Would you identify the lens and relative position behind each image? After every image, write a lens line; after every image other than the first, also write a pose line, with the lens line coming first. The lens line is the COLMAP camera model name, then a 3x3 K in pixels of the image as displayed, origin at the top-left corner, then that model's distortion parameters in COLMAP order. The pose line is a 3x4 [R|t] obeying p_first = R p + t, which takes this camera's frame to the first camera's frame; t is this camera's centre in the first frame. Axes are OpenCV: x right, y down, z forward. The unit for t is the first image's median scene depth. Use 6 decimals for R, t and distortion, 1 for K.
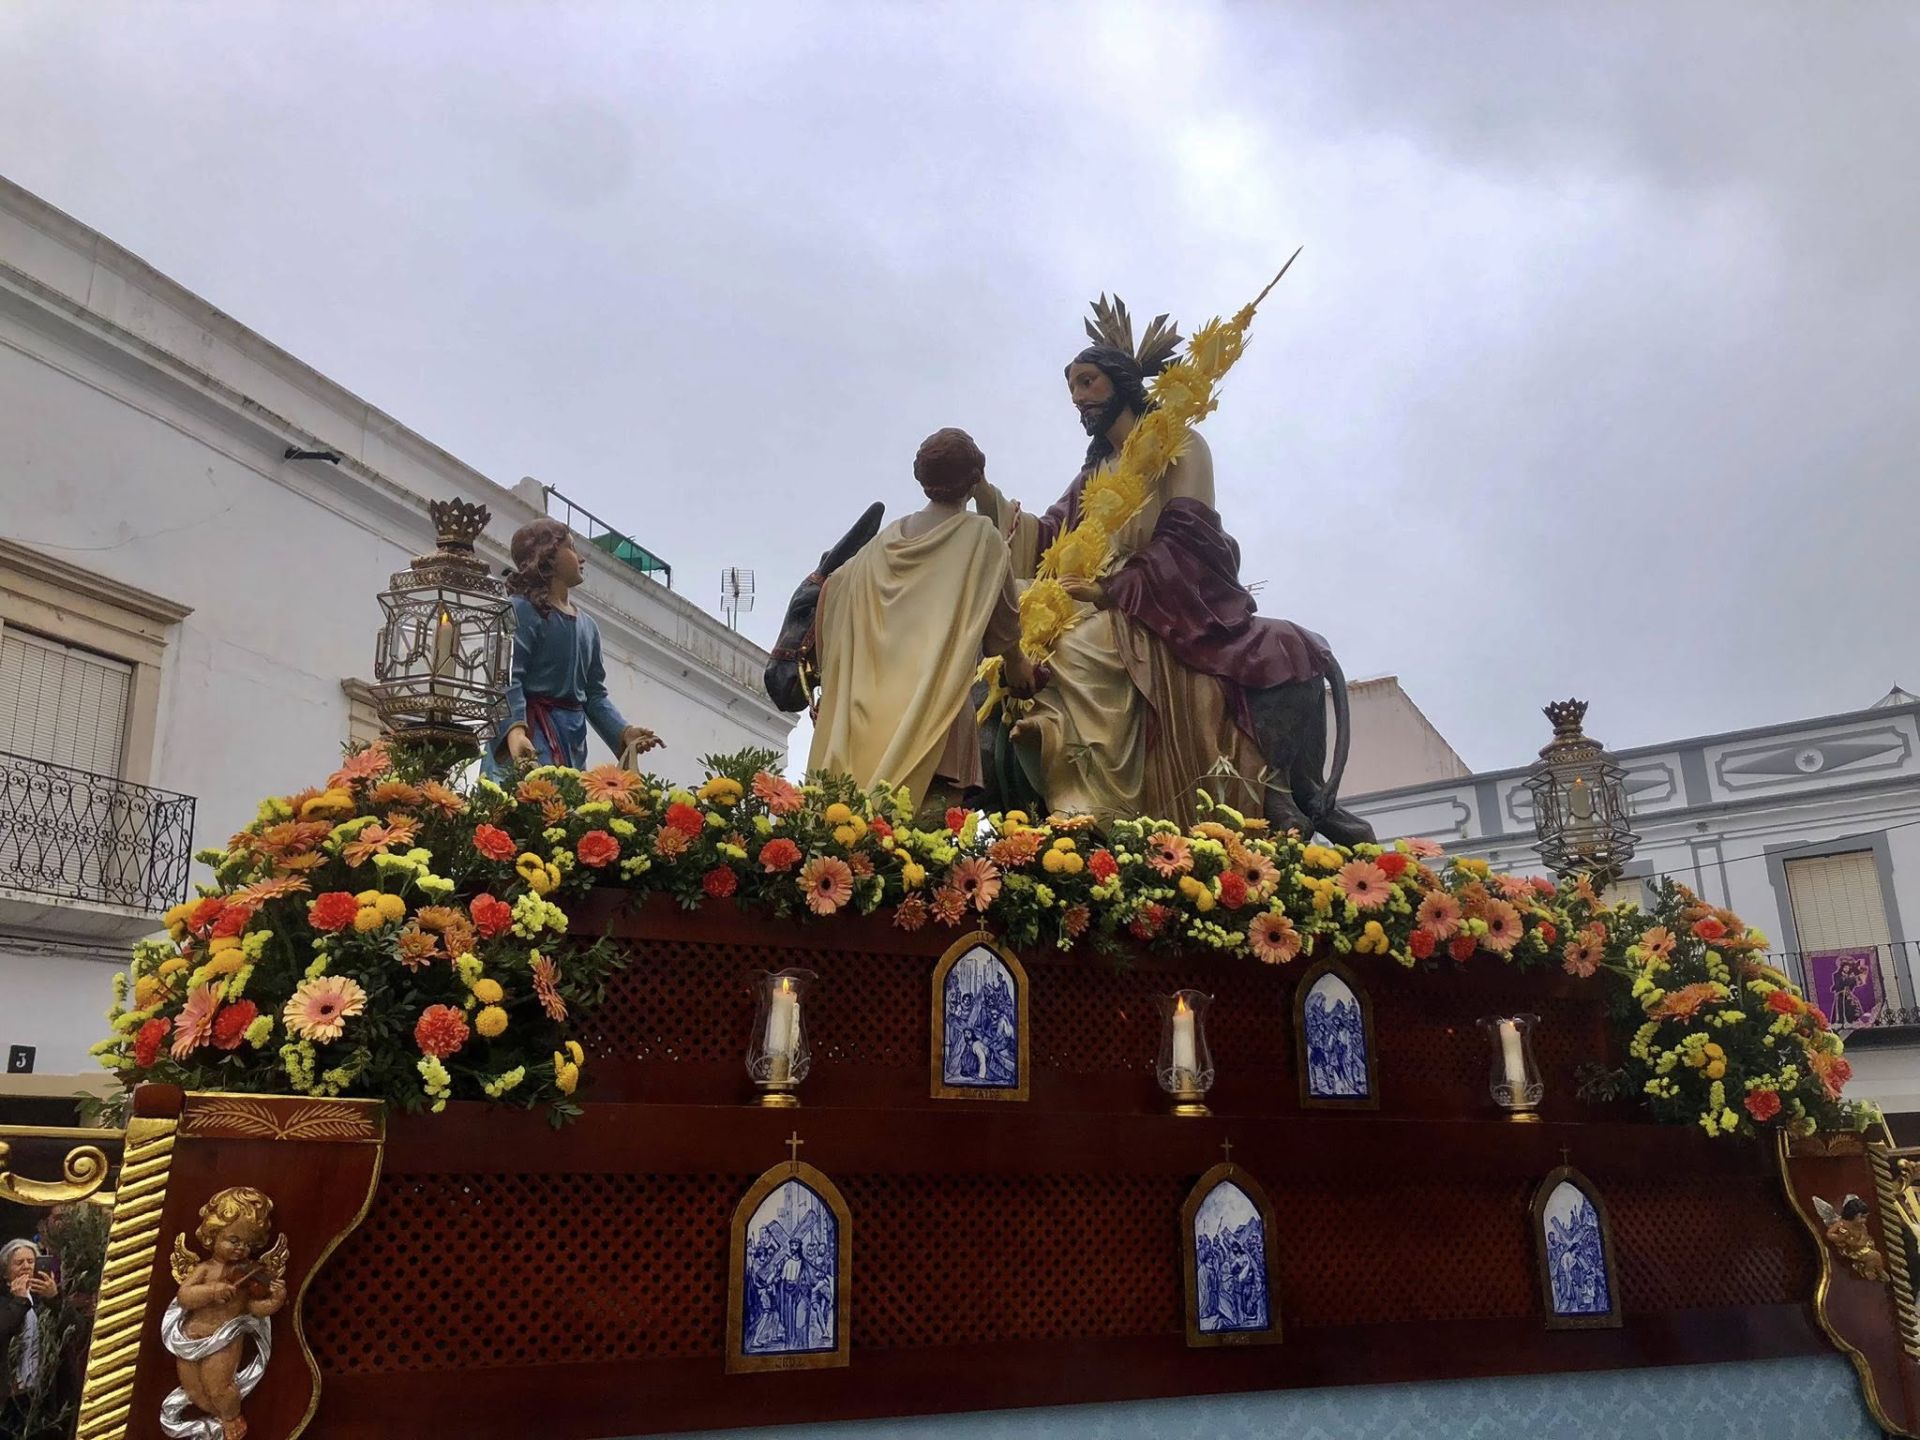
lens RADIAL K [[1448.6, 0, 931.4], [0, 1448.6, 731.0], [0, 0, 1]] dist [0.015151, -0.050818]
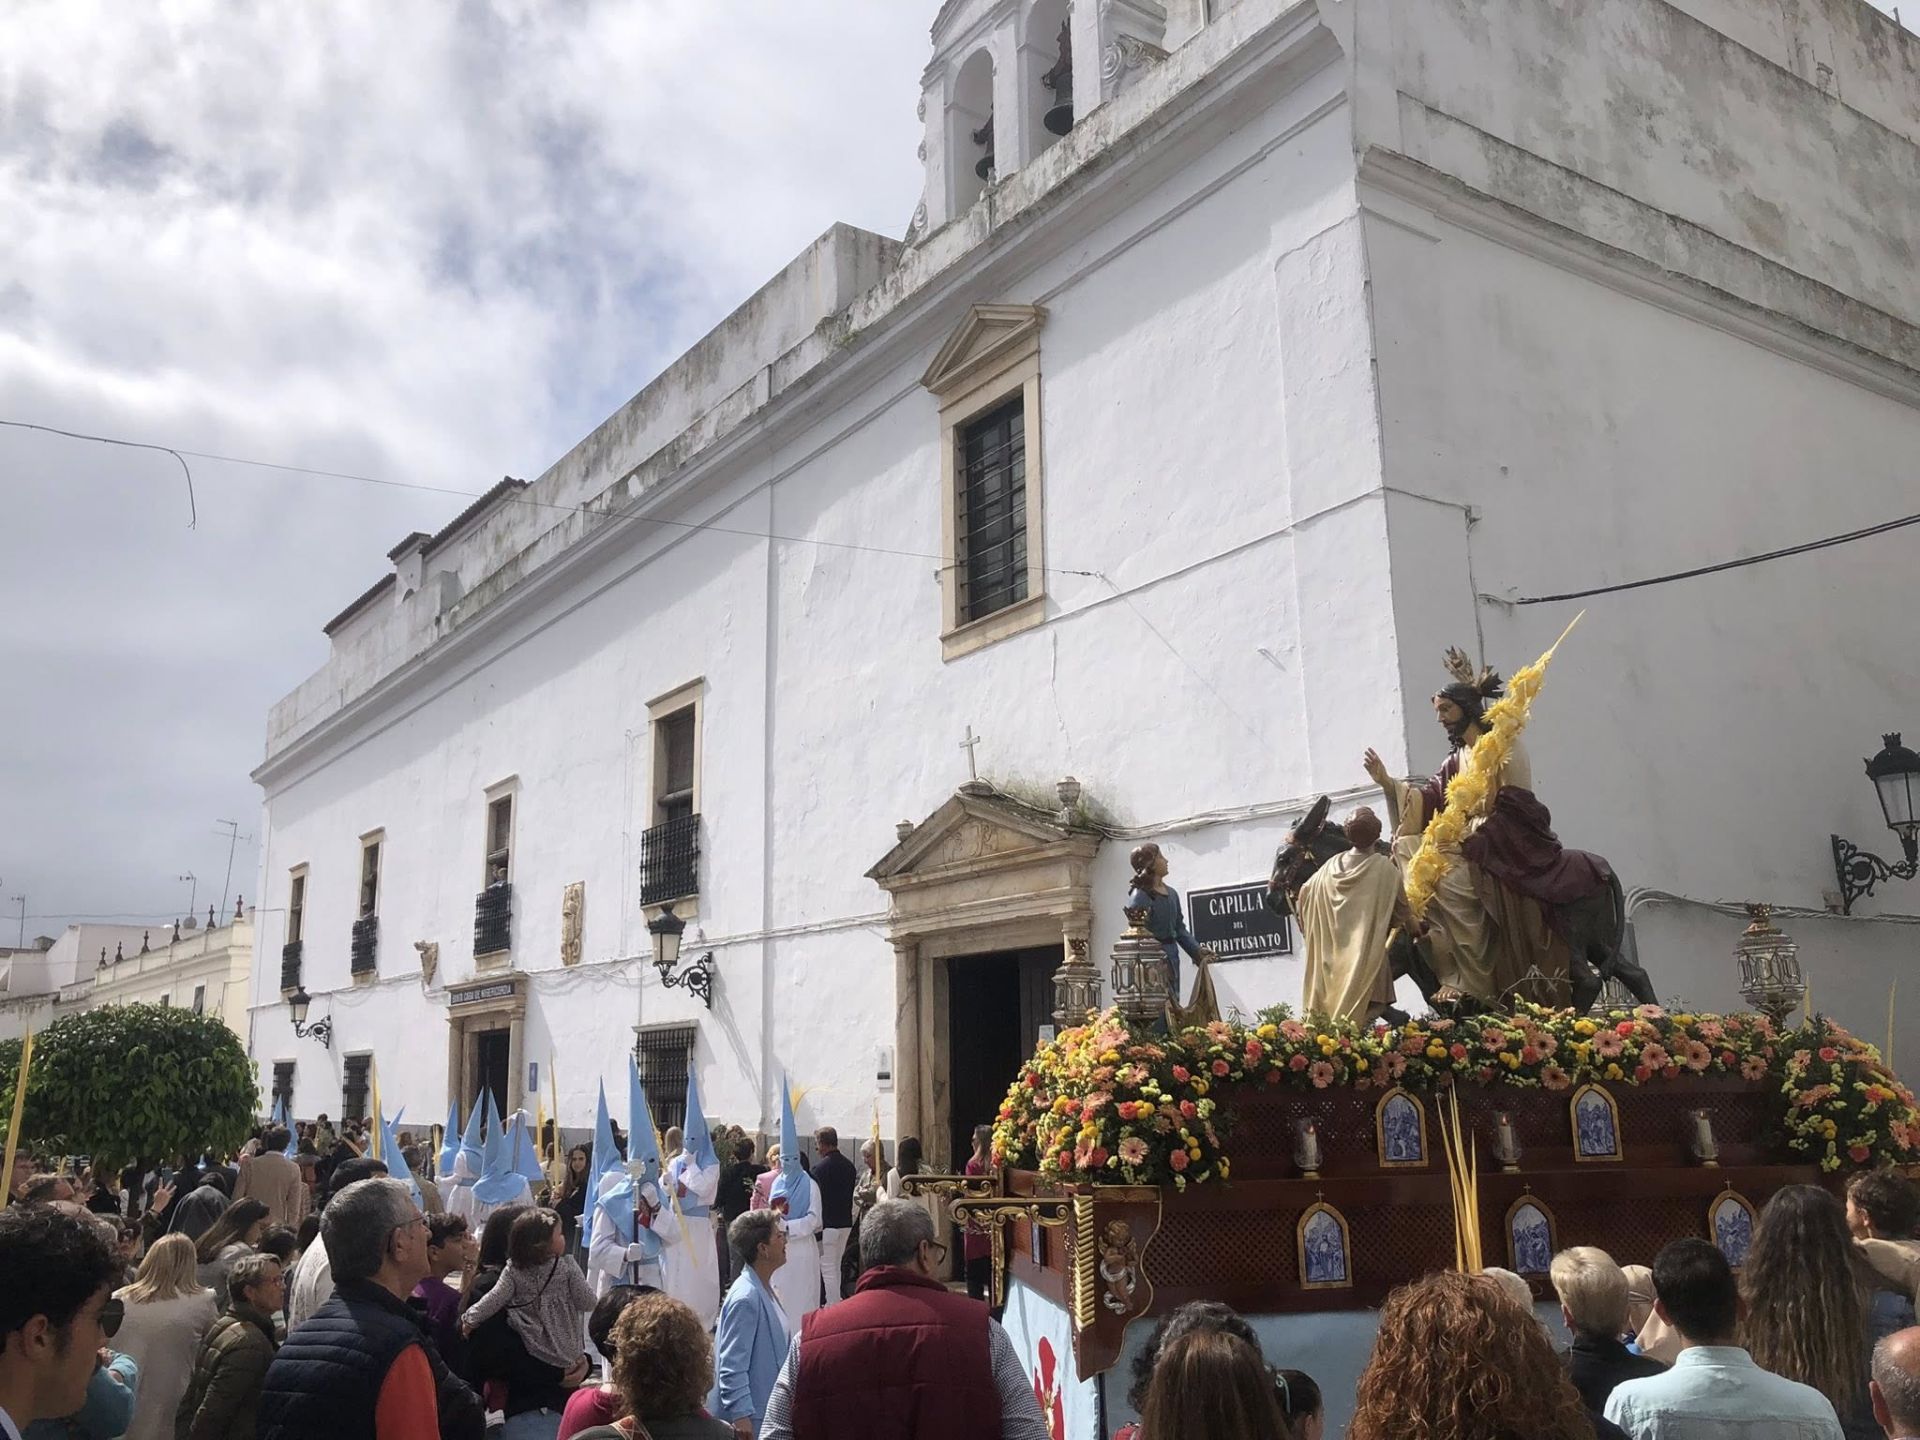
lens RADIAL K [[1448.6, 0, 931.4], [0, 1448.6, 731.0], [0, 0, 1]] dist [0.015151, -0.050818]
pose [[0.946849, -0.091812, -0.308297, 0.095144], [0.112234, 0.992466, 0.049136, -0.592231], [0.301463, -0.081126, 0.950020, -1.248965]]
